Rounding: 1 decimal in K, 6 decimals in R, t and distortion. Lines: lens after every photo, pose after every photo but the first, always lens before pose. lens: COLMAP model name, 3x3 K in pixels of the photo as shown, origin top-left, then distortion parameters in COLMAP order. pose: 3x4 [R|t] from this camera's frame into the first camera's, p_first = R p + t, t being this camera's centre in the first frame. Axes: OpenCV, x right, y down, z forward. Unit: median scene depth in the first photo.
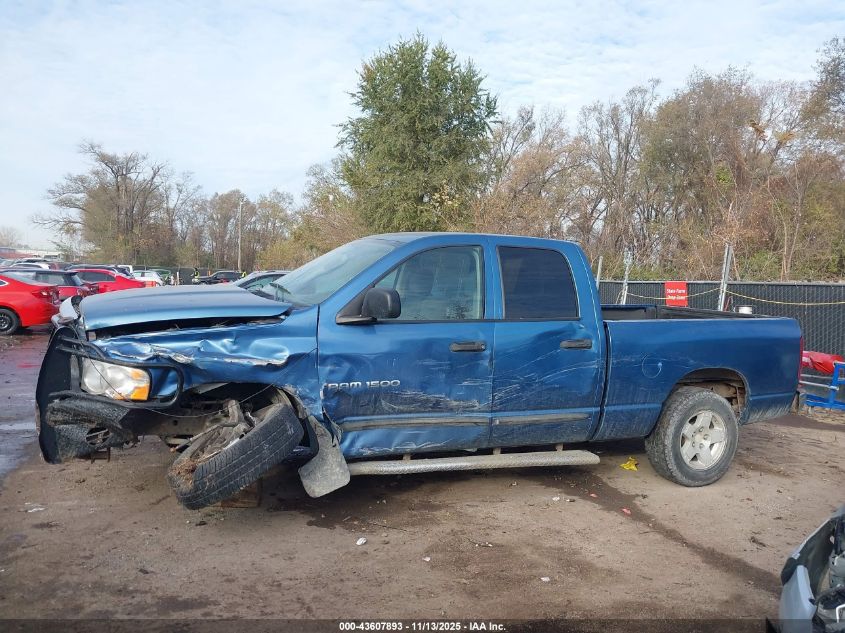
lens RADIAL K [[659.5, 0, 410.9], [0, 659.5, 340.5], [0, 0, 1]] dist [0.162880, -0.282072]
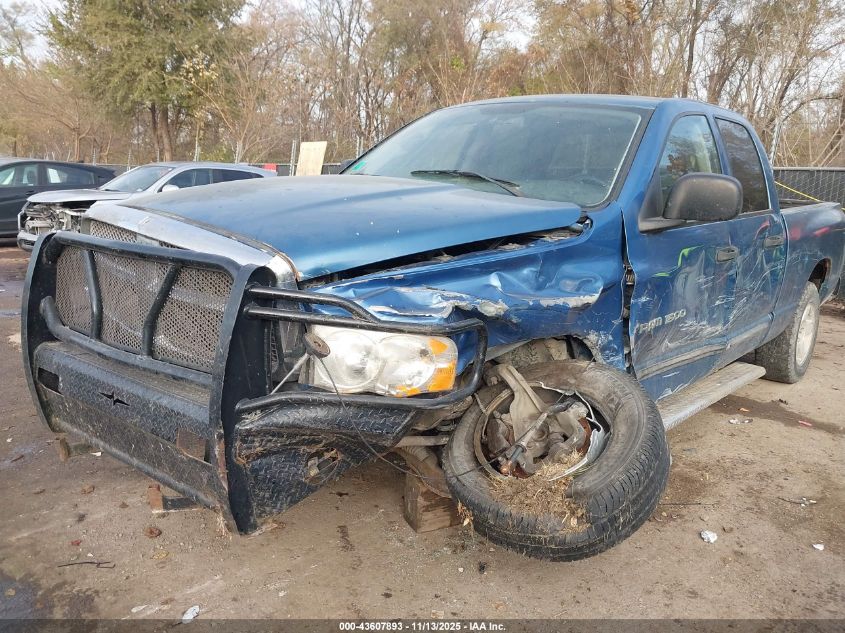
lens RADIAL K [[659.5, 0, 410.9], [0, 659.5, 340.5], [0, 0, 1]] dist [0.162880, -0.282072]
pose [[0.896610, -0.120690, 0.426057, -0.622413], [0.052212, 0.984244, 0.168933, -0.042648], [-0.439732, -0.129222, 0.888784, 0.517509]]
